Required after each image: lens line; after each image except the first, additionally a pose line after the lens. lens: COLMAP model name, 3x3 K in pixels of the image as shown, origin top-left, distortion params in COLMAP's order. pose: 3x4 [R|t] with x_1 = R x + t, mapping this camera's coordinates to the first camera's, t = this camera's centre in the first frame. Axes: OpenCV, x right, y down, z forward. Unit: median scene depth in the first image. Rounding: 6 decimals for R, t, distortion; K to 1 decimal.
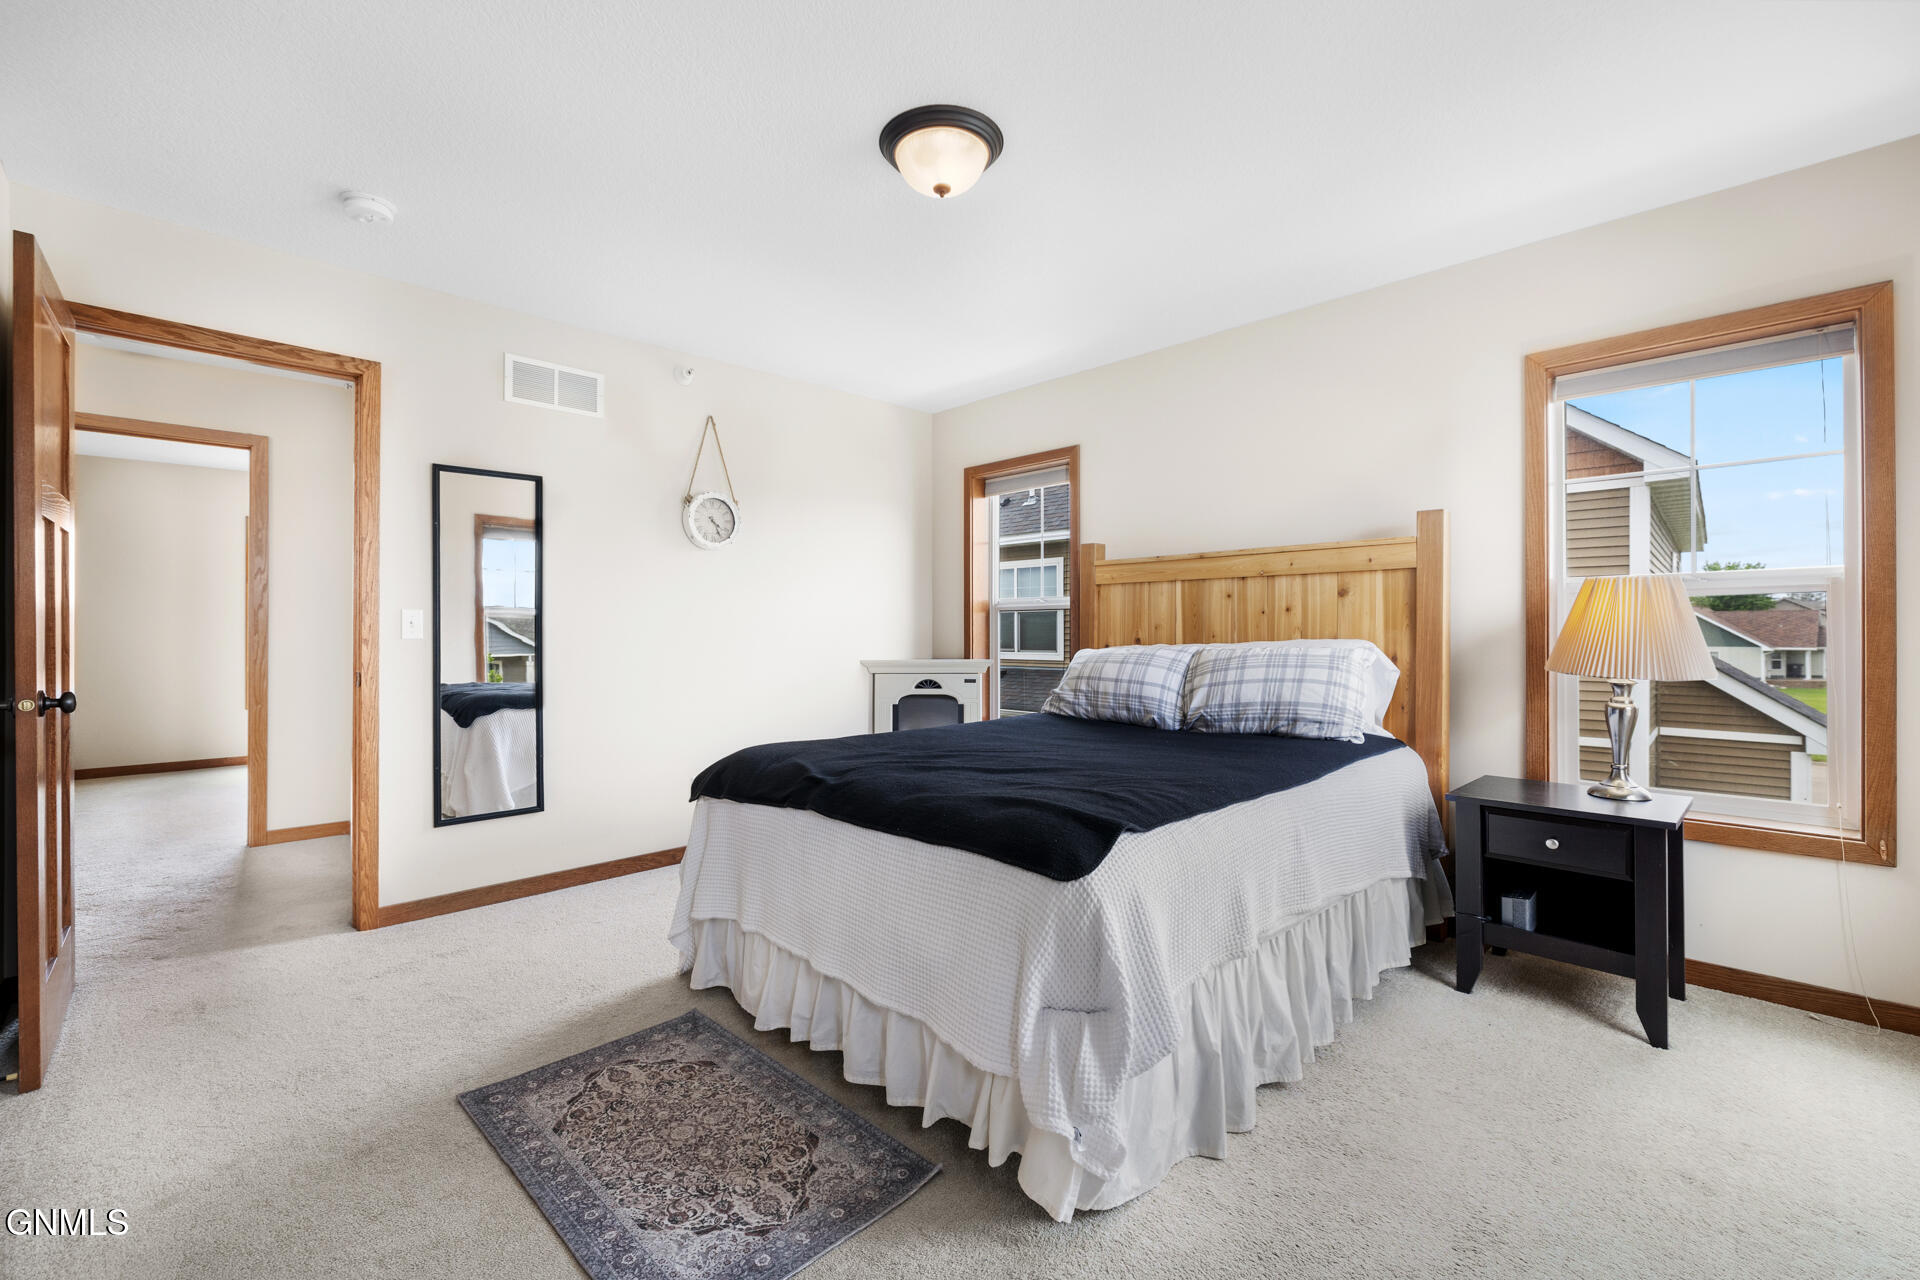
lens RADIAL K [[811.5, 0, 950.2], [0, 811.5, 630.2], [0, 0, 1]] dist [-0.000607, -0.001357]
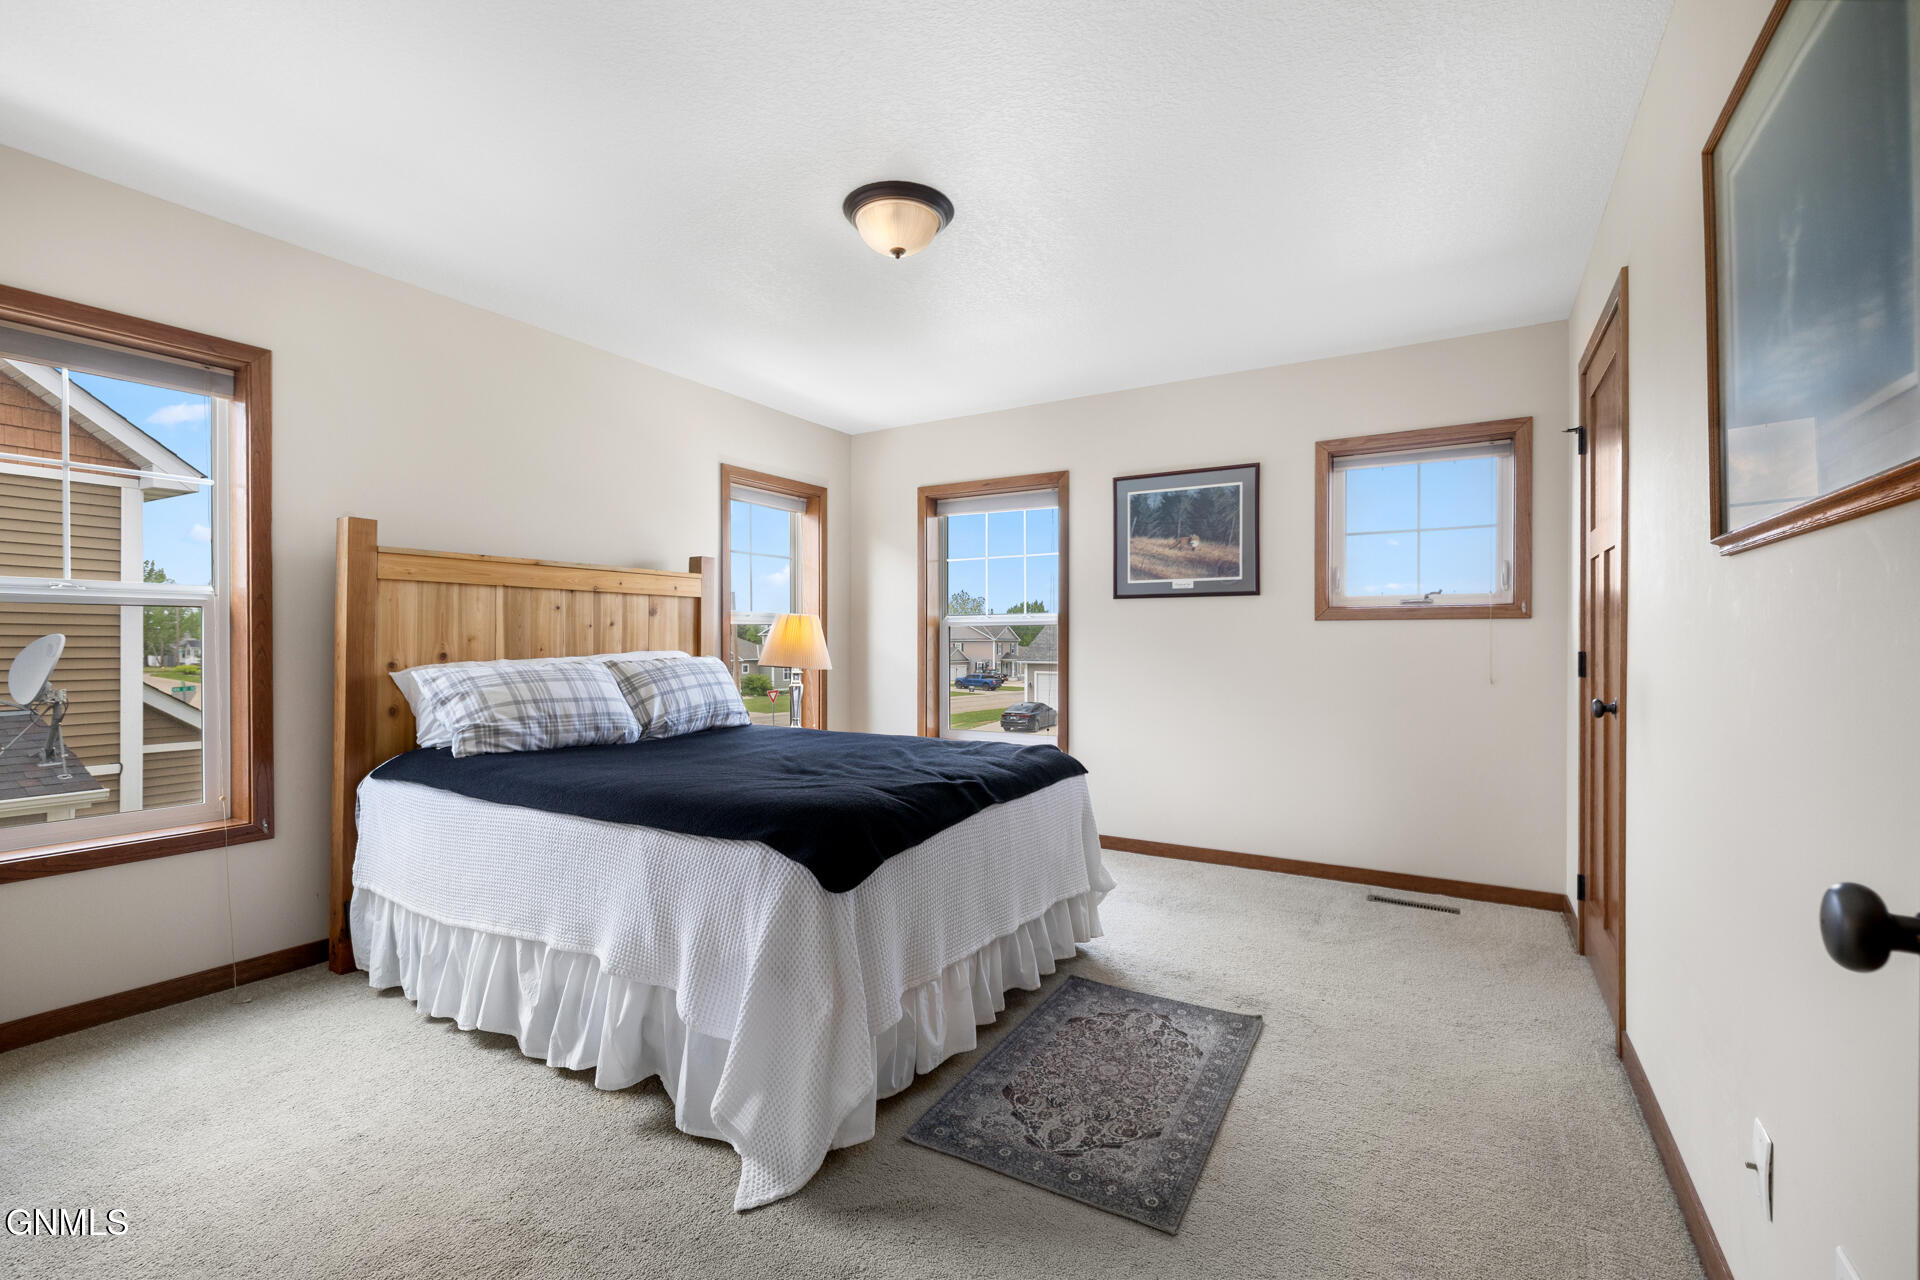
lens RADIAL K [[811.5, 0, 974.4], [0, 811.5, 651.7], [0, 0, 1]] dist [-0.000607, -0.001357]
pose [[-0.260446, -0.008658, 0.965449, -0.804502], [-0.001196, 0.999962, 0.008645, 0.001125], [-0.965488, 0.001097, -0.260447, 0.851828]]
